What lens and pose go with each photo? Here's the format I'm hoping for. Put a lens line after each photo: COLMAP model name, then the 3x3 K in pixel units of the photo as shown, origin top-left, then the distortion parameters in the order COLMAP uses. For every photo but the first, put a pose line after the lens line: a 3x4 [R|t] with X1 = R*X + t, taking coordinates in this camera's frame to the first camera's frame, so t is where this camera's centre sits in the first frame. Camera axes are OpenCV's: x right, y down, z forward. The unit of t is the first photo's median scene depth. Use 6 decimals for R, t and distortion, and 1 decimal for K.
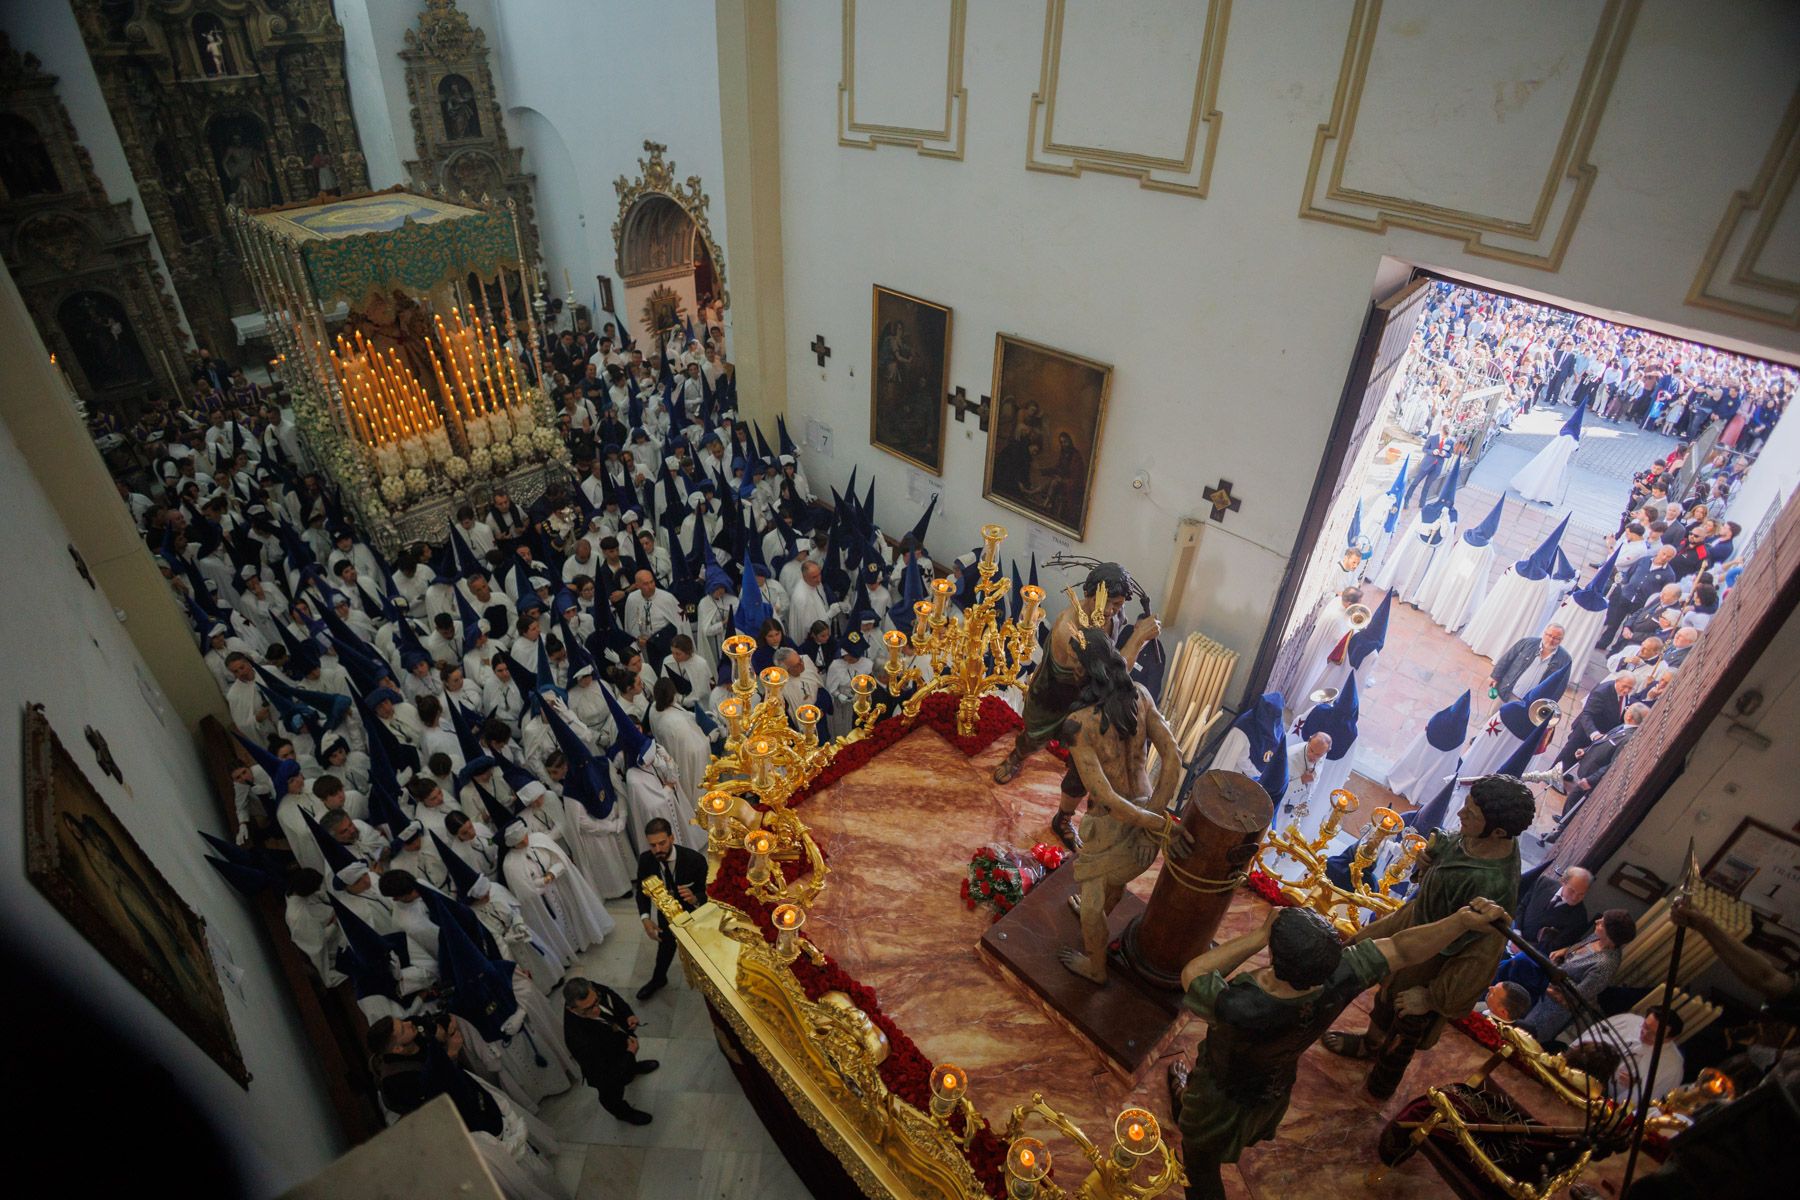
lens RADIAL K [[843.9, 0, 901.9], [0, 843.9, 611.6], [0, 0, 1]] dist [-0.132776, 0.028627]
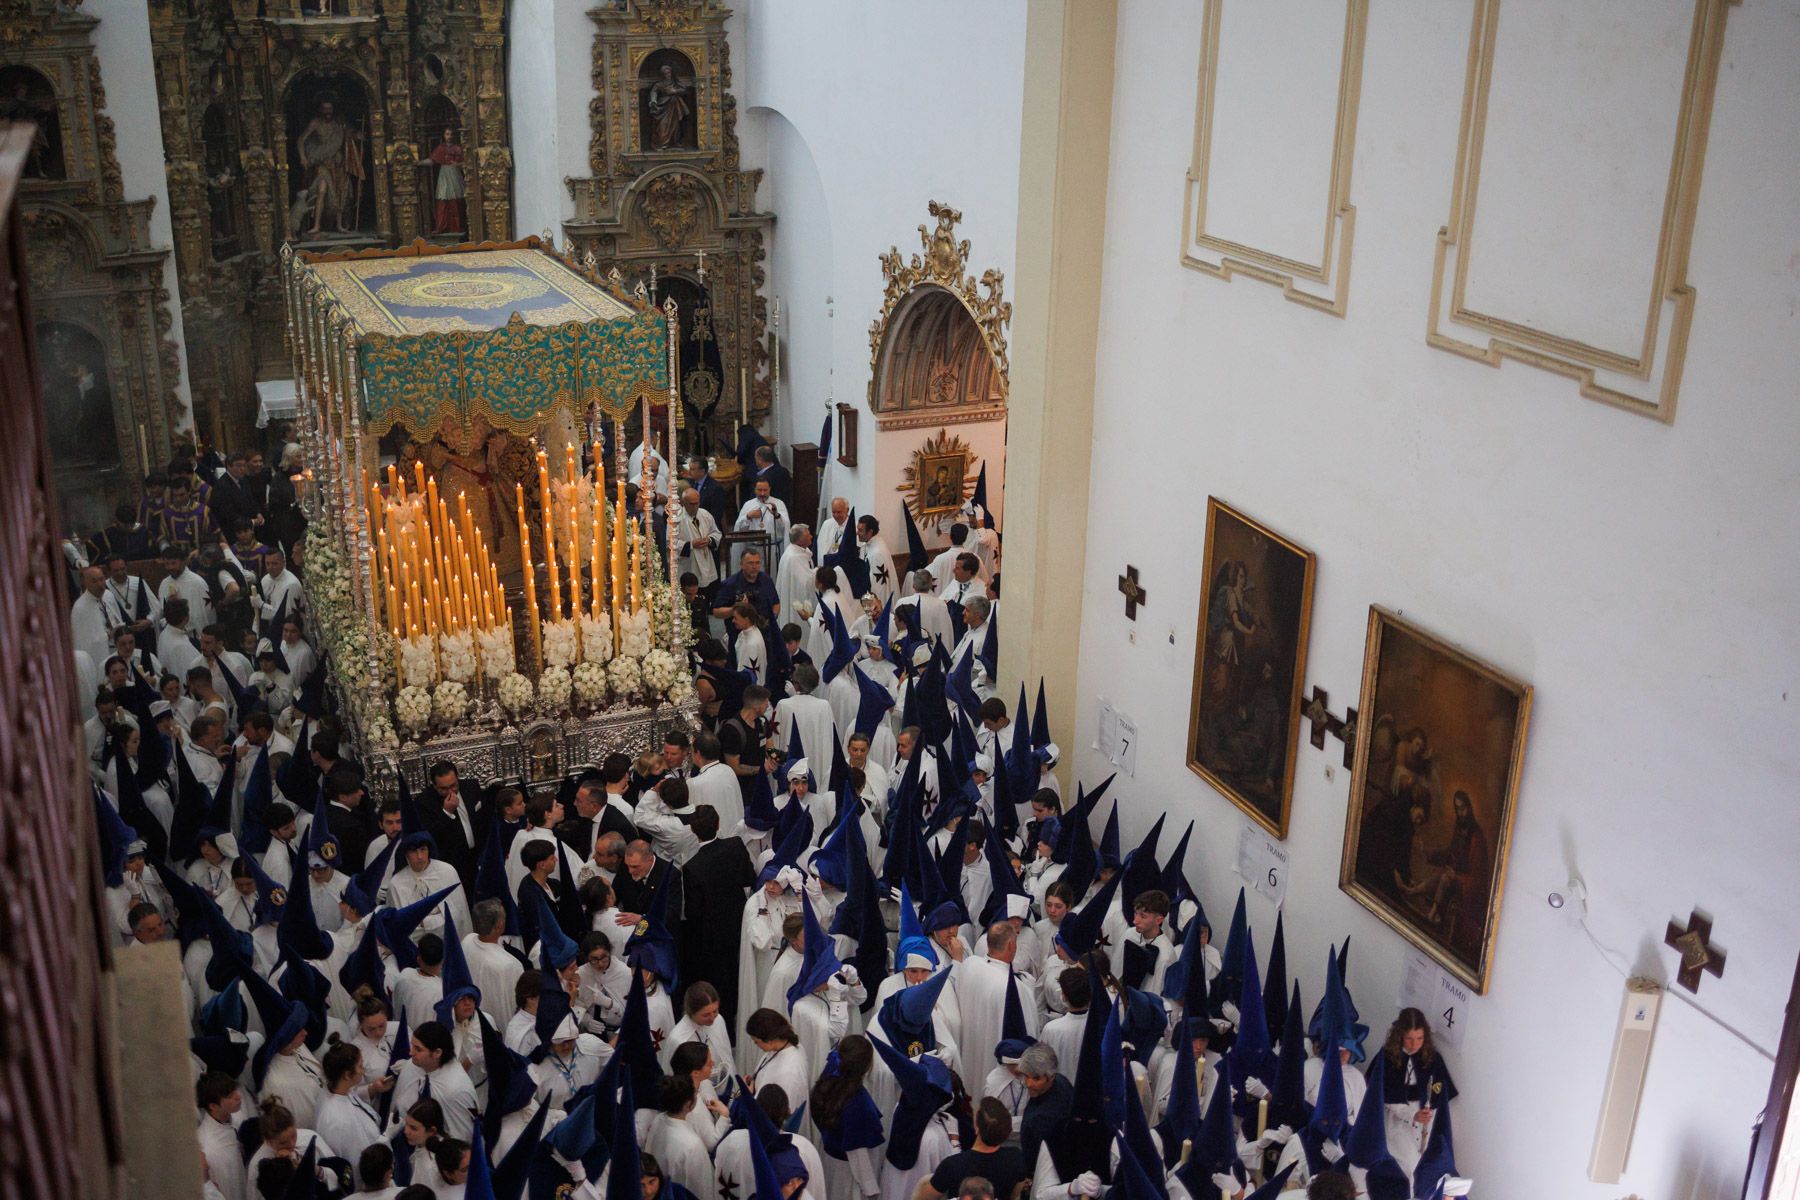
lens RADIAL K [[1903.0, 0, 837.7], [0, 1903.0, 646.0], [0, 0, 1]] dist [-0.054006, 0.033577]
pose [[0.918562, 0.128177, -0.373917, 0.215546], [-0.215062, 0.955757, -0.200692, 0.029447], [0.331650, 0.264763, 0.905488, -0.249135]]
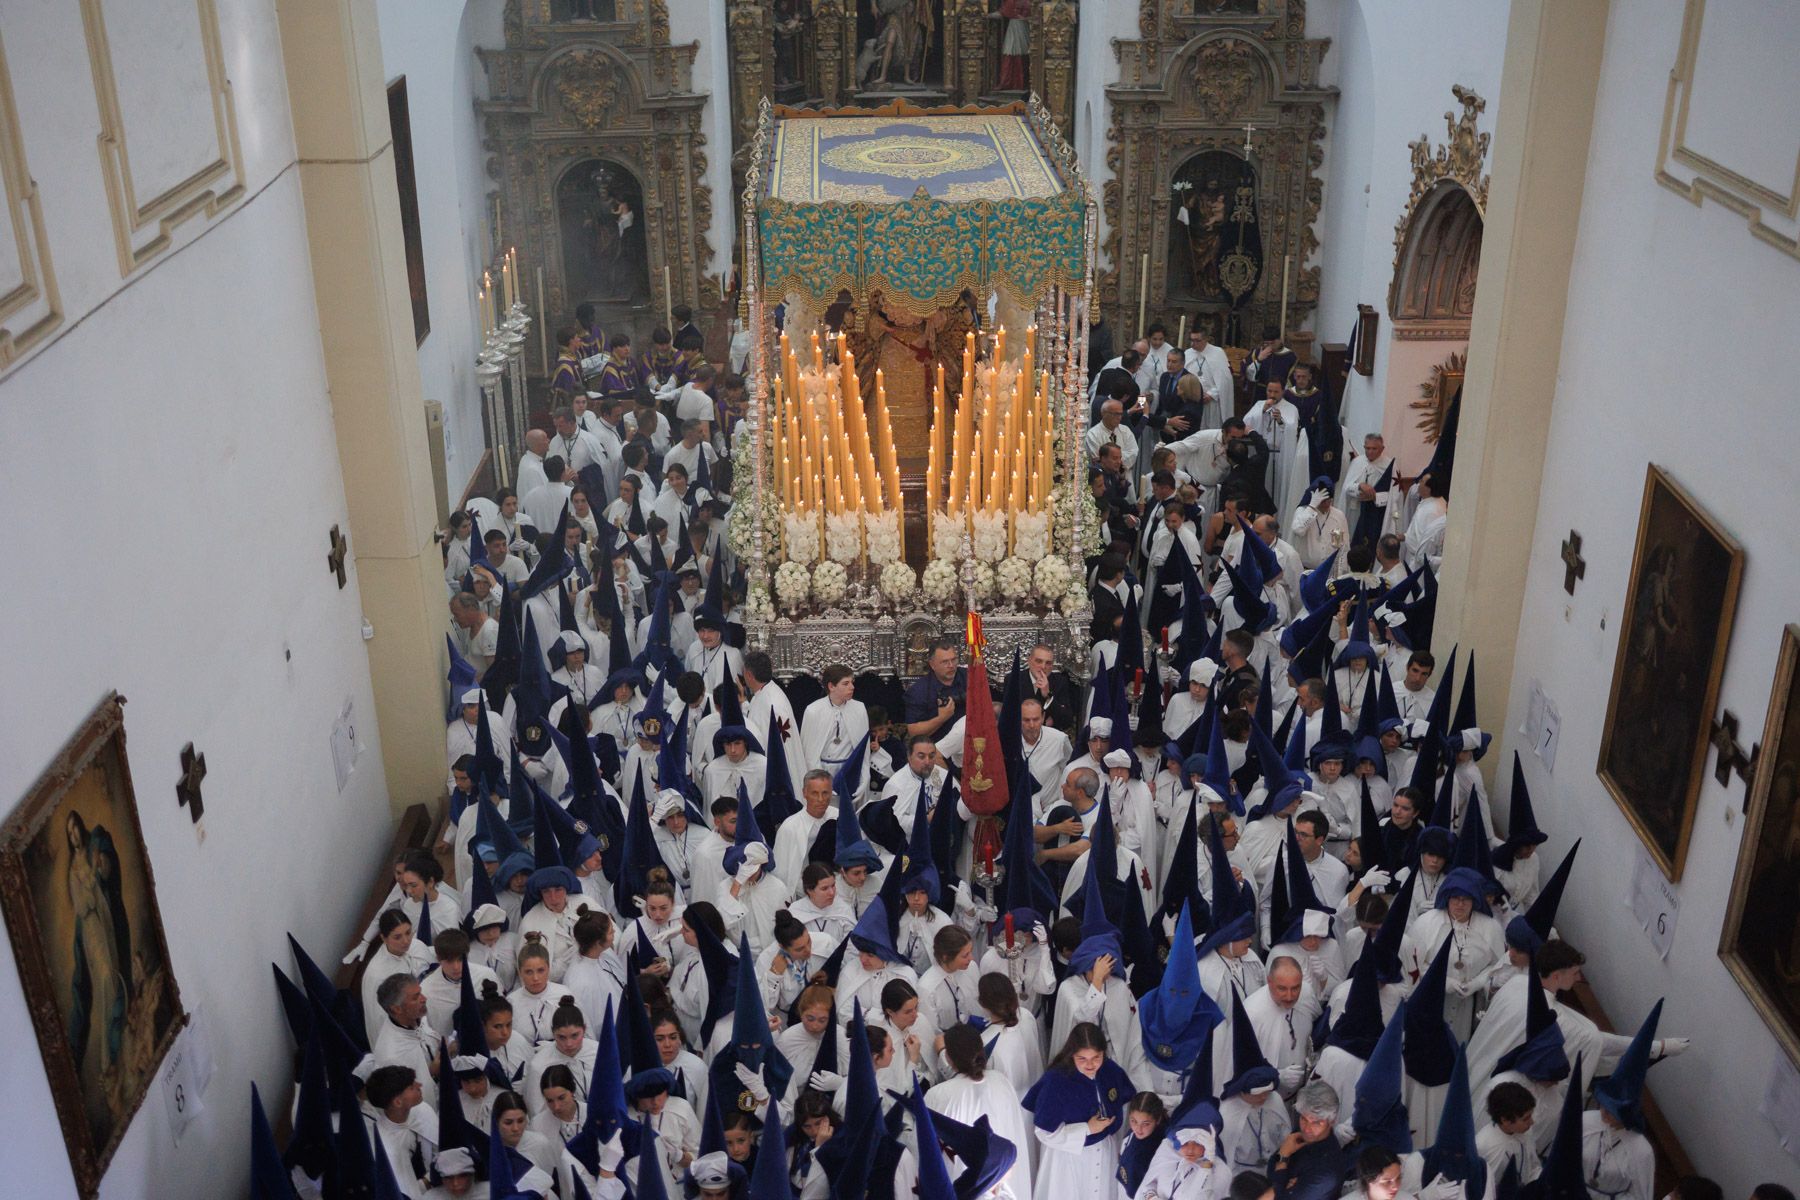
lens RADIAL K [[1903.0, 0, 837.7], [0, 1903.0, 646.0], [0, 0, 1]] dist [-0.054006, 0.033577]
pose [[0.711673, 0.276254, -0.645914, 0.335553], [-0.381968, 0.923817, -0.025743, -0.074290], [0.589595, 0.265039, 0.762976, -0.097330]]
